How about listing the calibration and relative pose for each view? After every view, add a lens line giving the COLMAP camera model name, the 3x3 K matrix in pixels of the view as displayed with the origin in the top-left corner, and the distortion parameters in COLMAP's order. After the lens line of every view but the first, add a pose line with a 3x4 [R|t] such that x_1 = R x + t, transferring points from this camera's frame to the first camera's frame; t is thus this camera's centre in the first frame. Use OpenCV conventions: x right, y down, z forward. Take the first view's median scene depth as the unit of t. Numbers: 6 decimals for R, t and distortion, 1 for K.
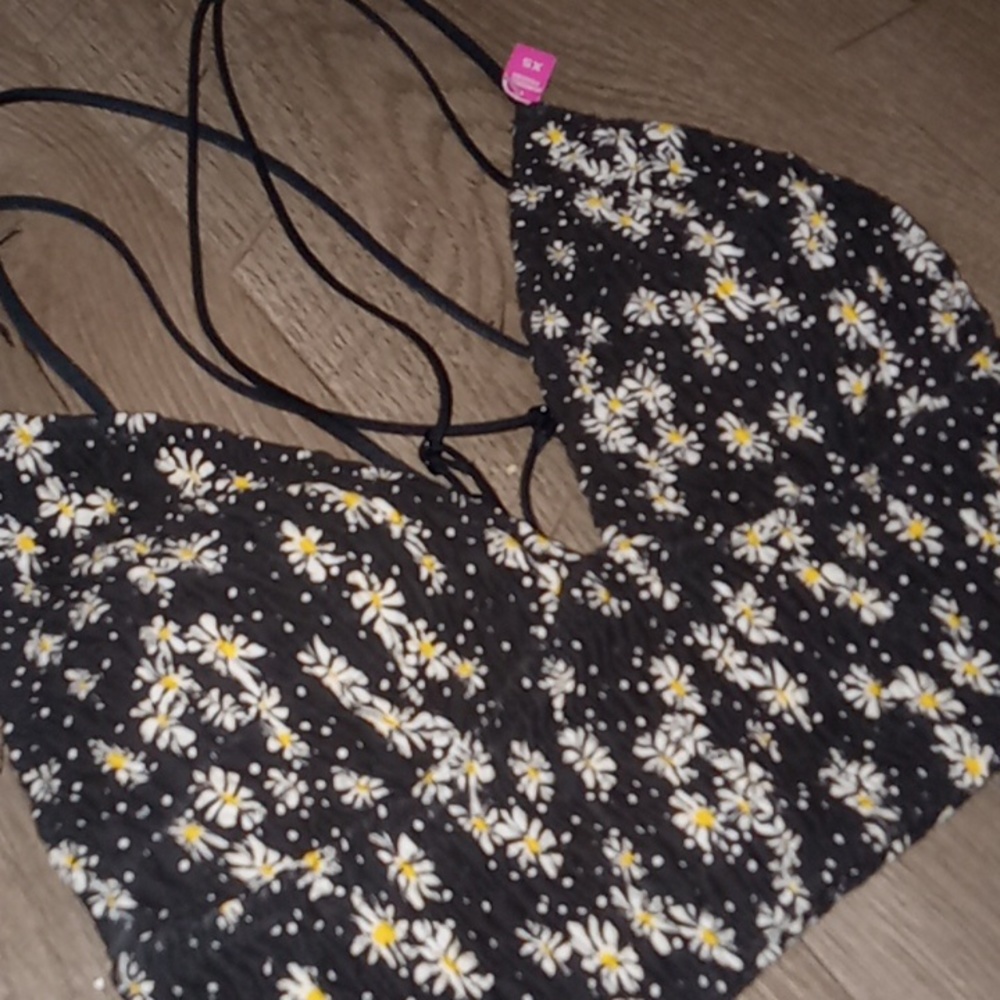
lens RADIAL K [[1641.9, 0, 500.0], [0, 1641.9, 500.0], [0, 0, 1]] dist [0.088666, -0.030305]
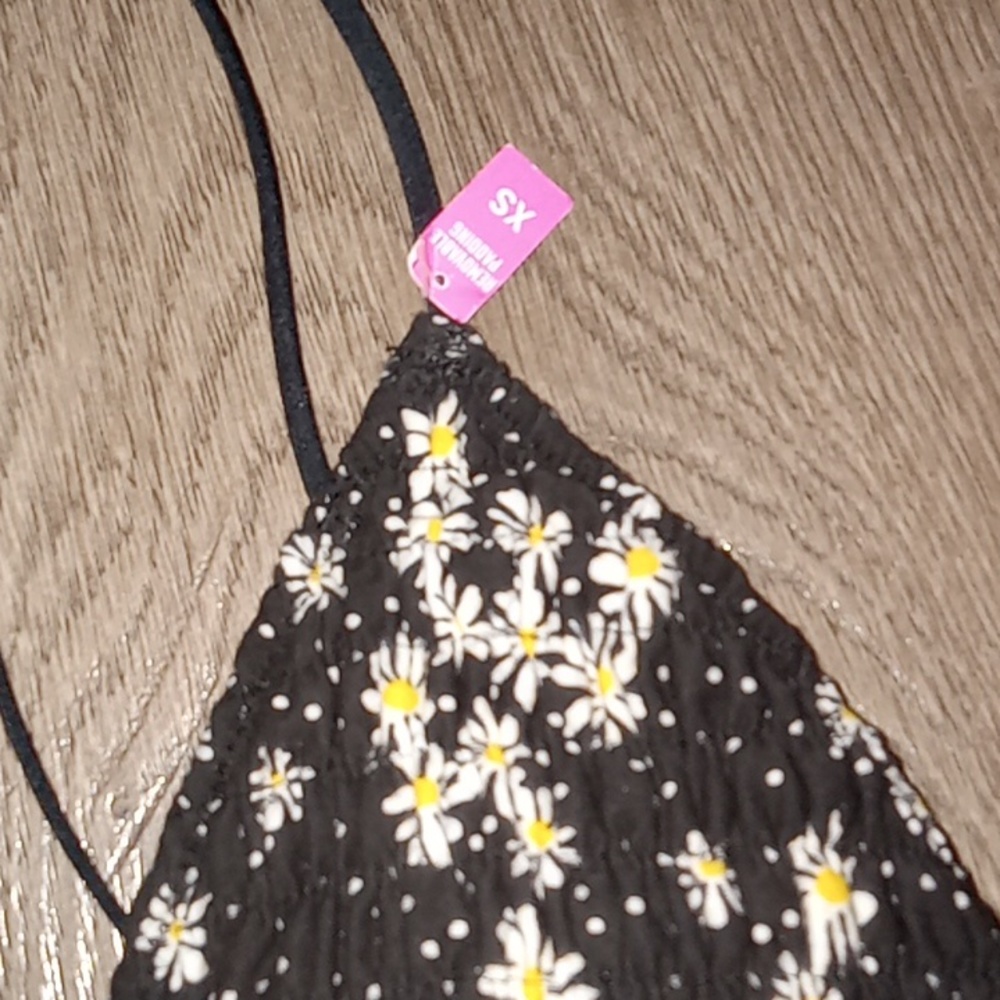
lens RADIAL K [[1641.9, 0, 500.0], [0, 1641.9, 500.0], [0, 0, 1]] dist [0.088666, -0.030305]
pose [[0.912414, 0.398320, -0.094032, 0.123296], [-0.345452, 0.872743, 0.344938, -0.465346], [0.219461, -0.282242, 0.933904, 0.716751]]
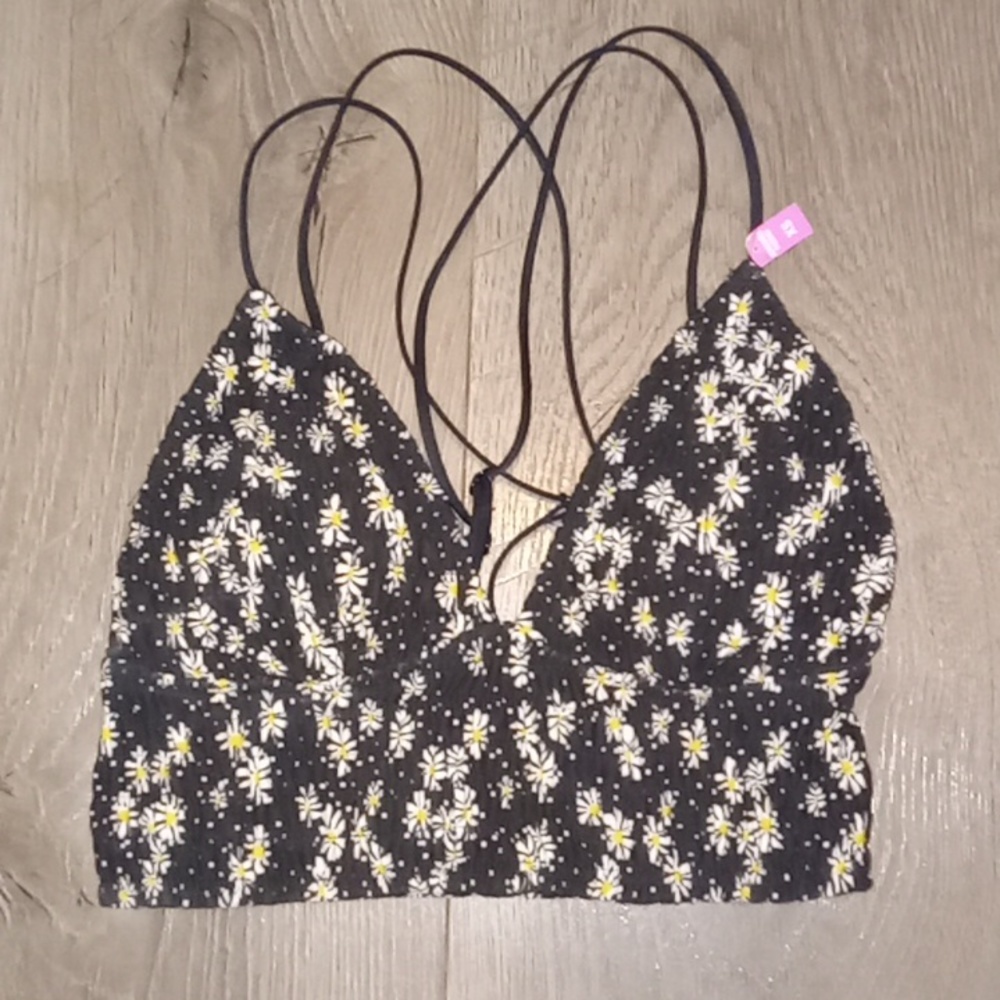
lens RADIAL K [[1641.9, 0, 500.0], [0, 1641.9, 500.0], [0, 0, 1]] dist [0.088666, -0.030305]
pose [[0.770549, 0.618480, -0.154072, 0.221555], [-0.505802, 0.740432, 0.442634, -0.725179], [0.387840, -0.263141, 0.883367, -0.286040]]
